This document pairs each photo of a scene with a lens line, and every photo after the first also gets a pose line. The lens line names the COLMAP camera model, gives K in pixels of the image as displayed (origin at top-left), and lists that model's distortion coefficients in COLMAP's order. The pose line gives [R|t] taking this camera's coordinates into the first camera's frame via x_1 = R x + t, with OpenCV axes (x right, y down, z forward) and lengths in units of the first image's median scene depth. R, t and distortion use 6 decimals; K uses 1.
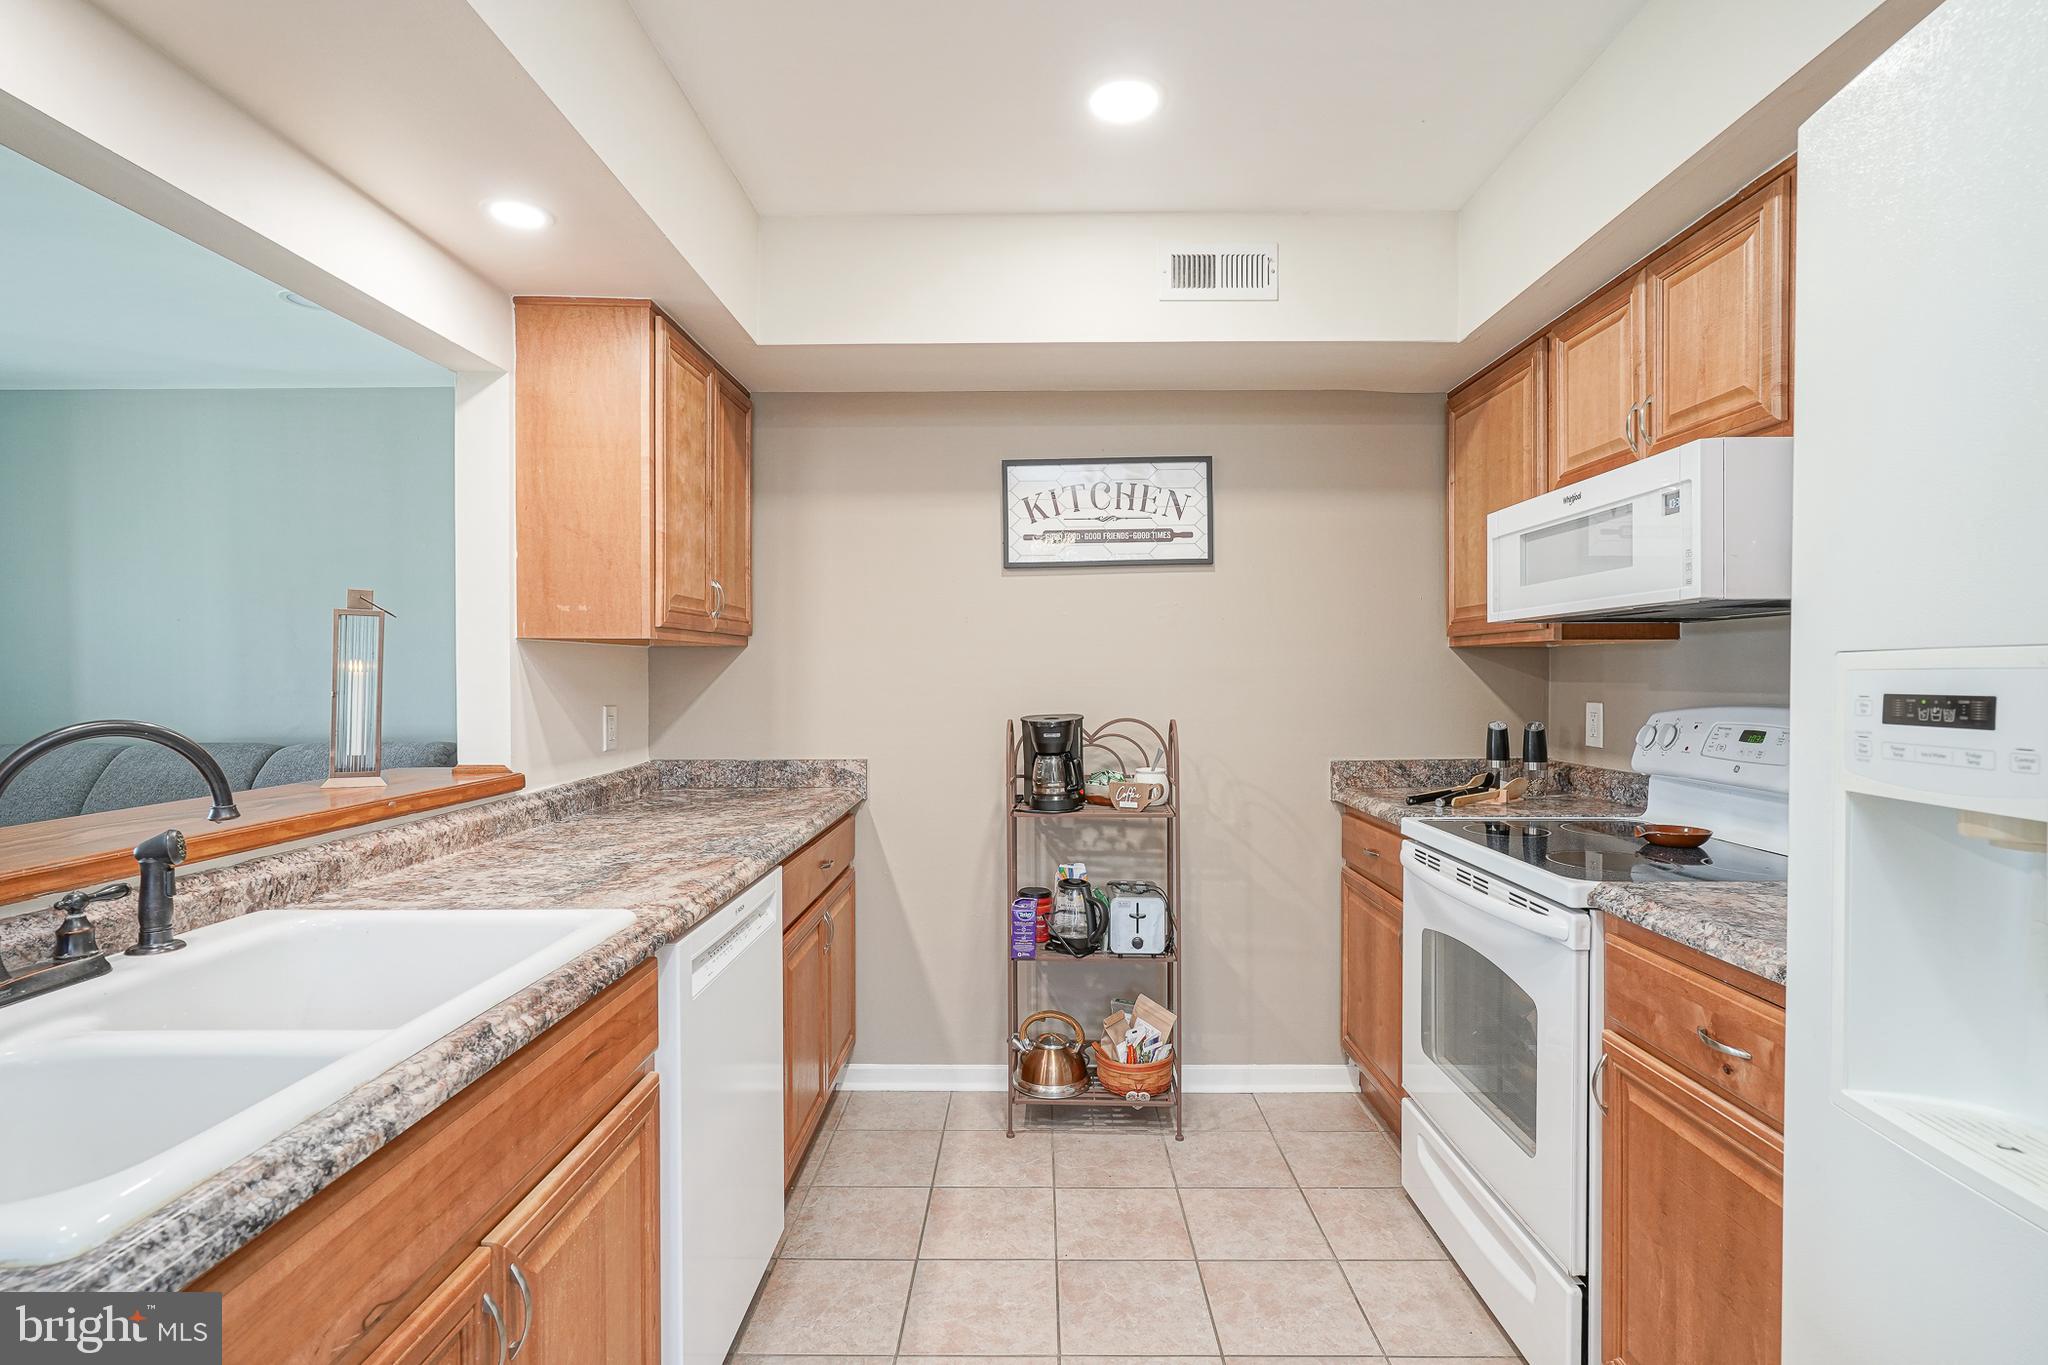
lens RADIAL K [[1004.1, 0, 1013.2], [0, 1004.1, 675.1], [0, 0, 1]] dist [-0.009428, 0.001837]
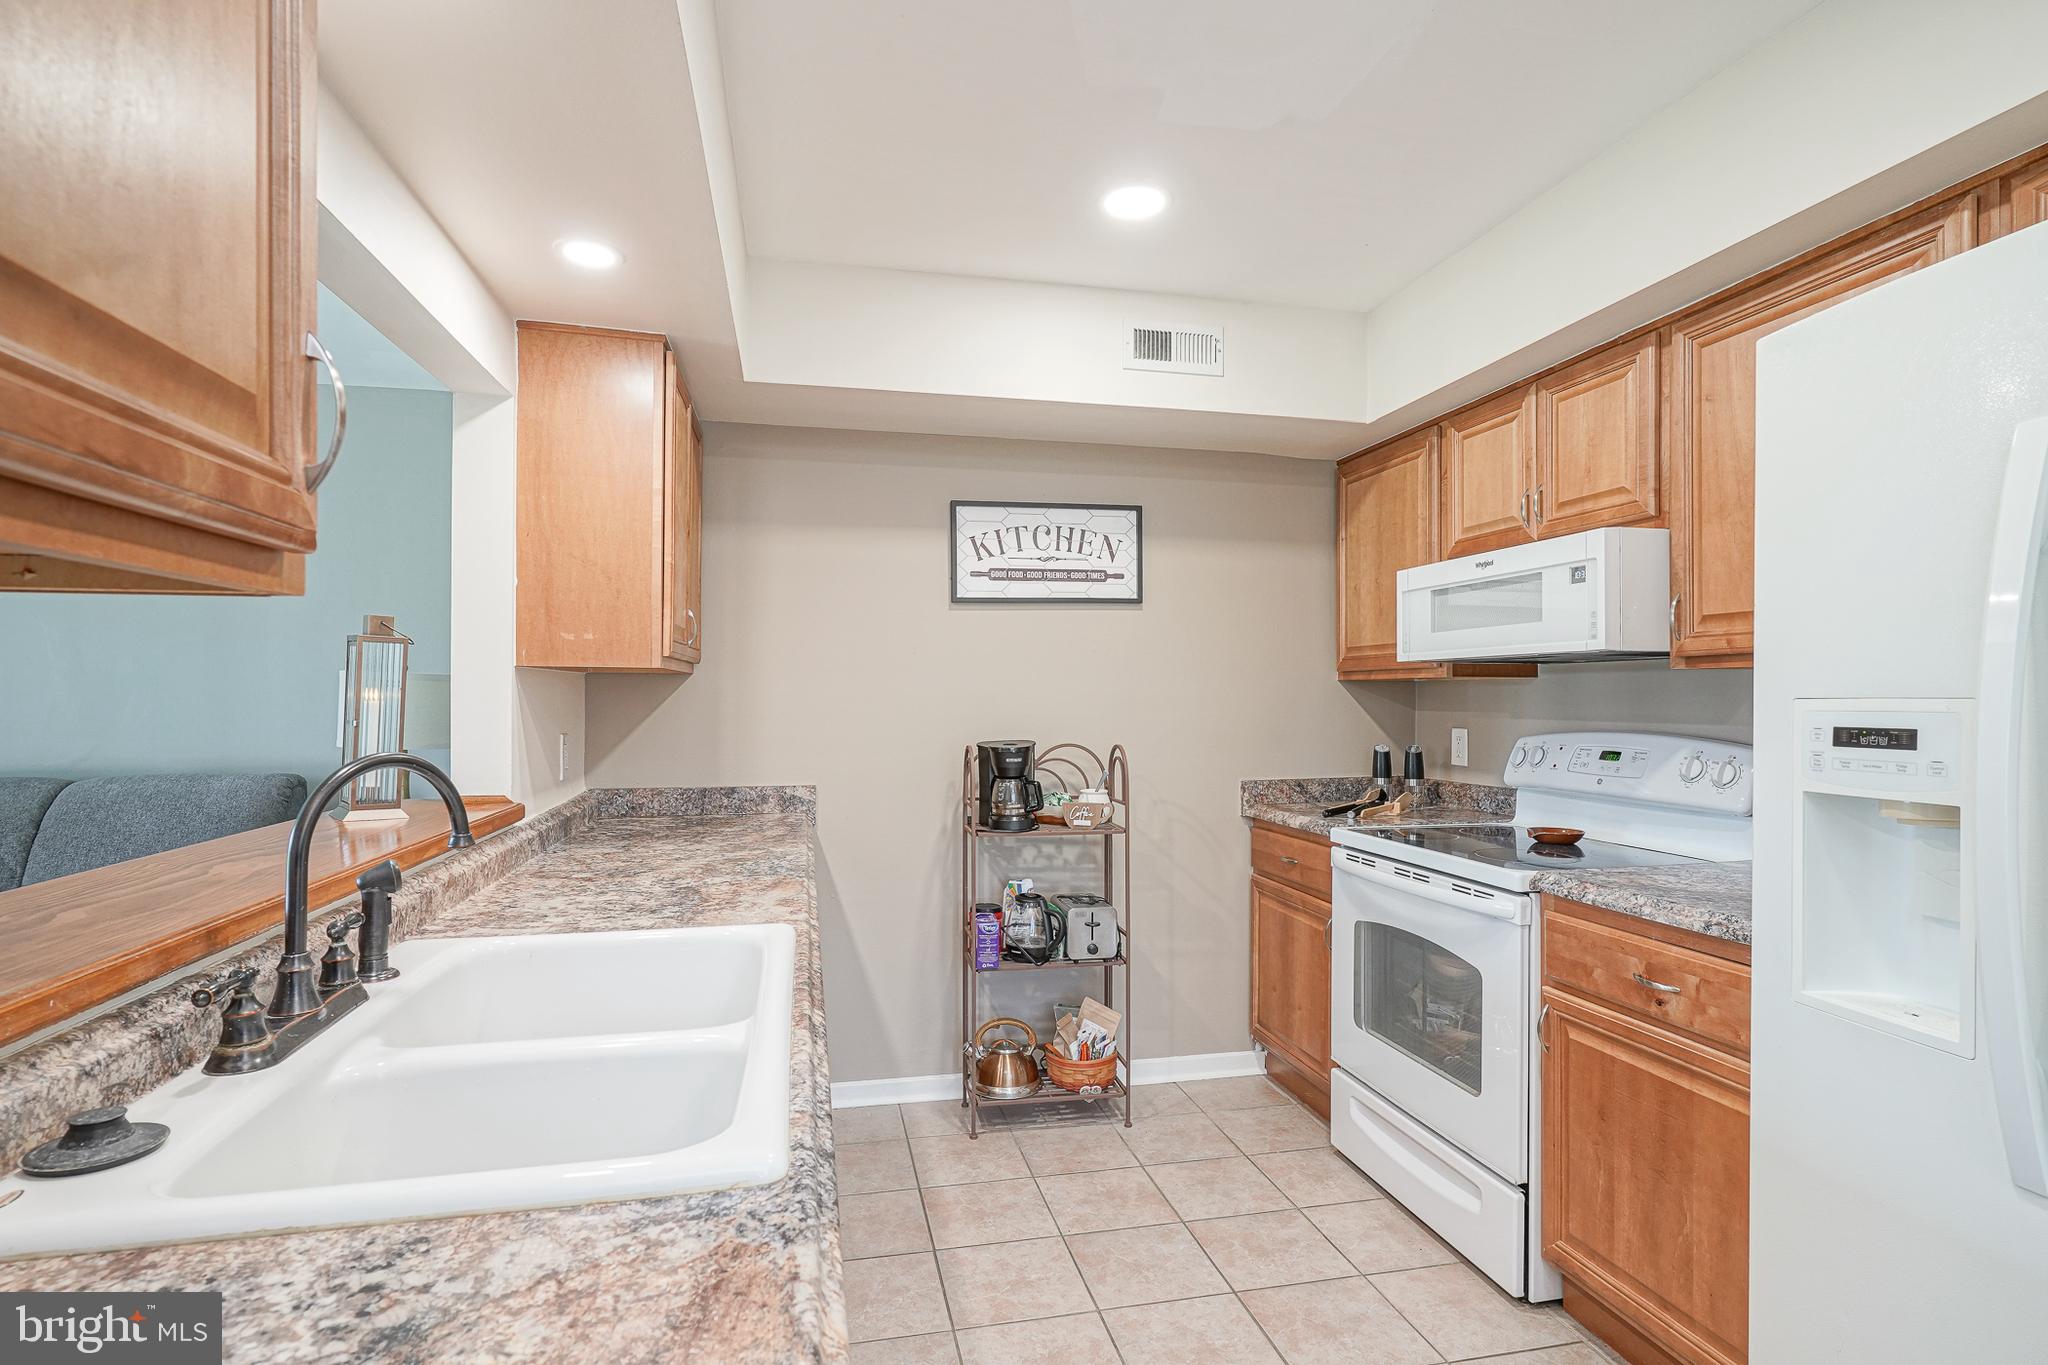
lens RADIAL K [[1004.1, 0, 1046.1], [0, 1004.1, 687.5], [0, 0, 1]] dist [-0.009428, 0.001837]
pose [[0.975329, 0.007022, 0.220645, -0.204732], [-0.004338, 0.999911, -0.012646, -0.005360], [-0.220714, 0.011377, 0.975272, -0.072947]]
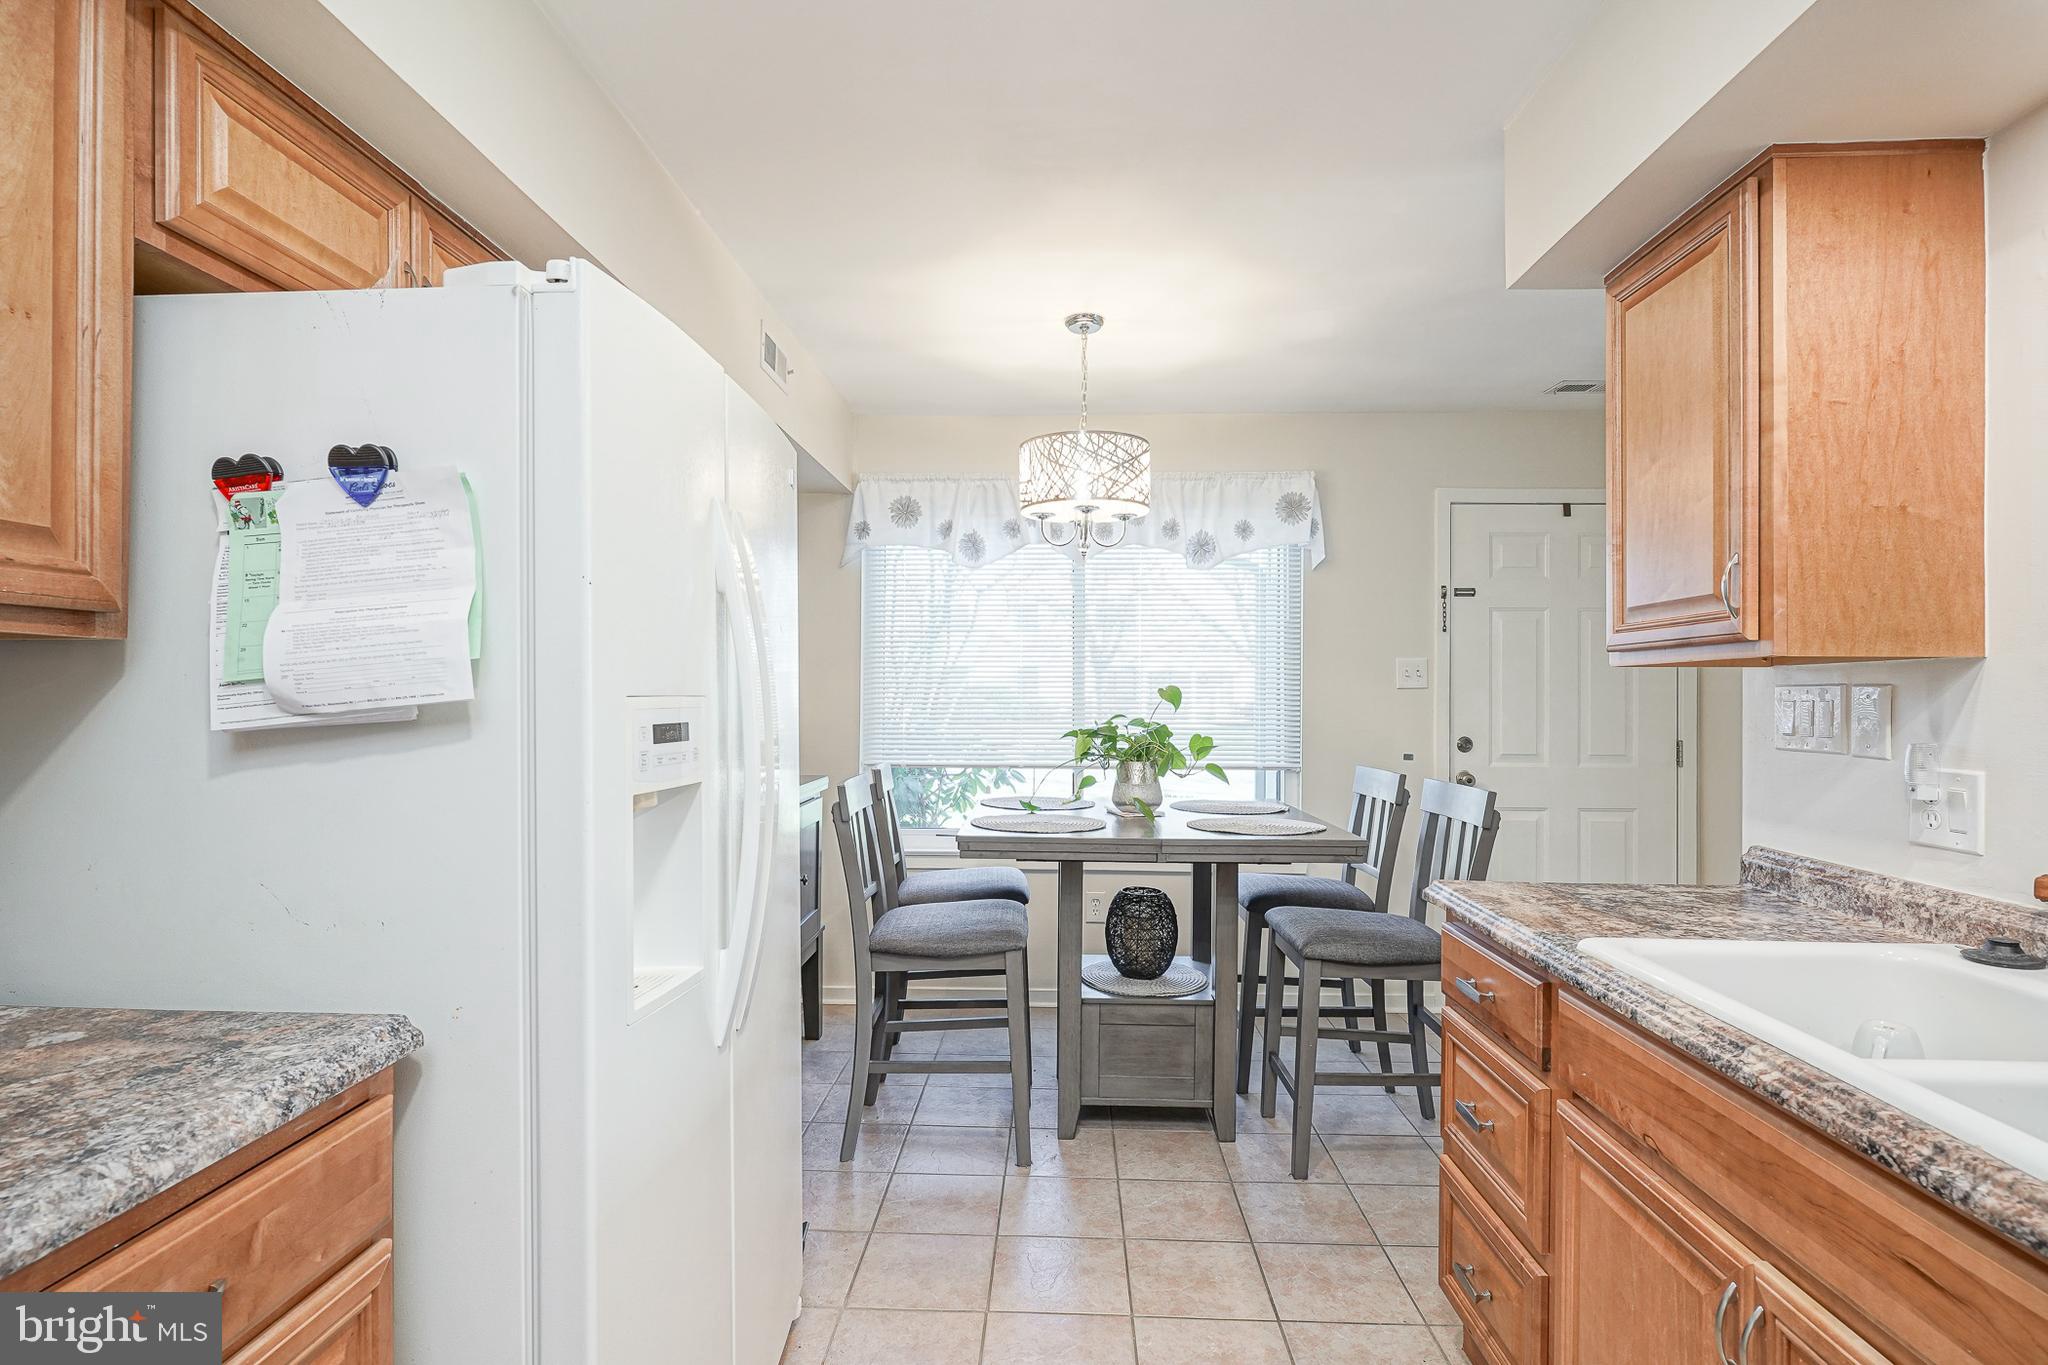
lens RADIAL K [[931.2, 0, 1016.4], [0, 931.2, 686.7], [0, 0, 1]] dist [0.001821, 0.000019]
pose [[-0.999899, -0.007436, 0.012133, 0.098095], [-0.007426, 0.999972, 0.000887, -0.013703], [-0.012139, 0.000796, -0.999926, 0.762225]]
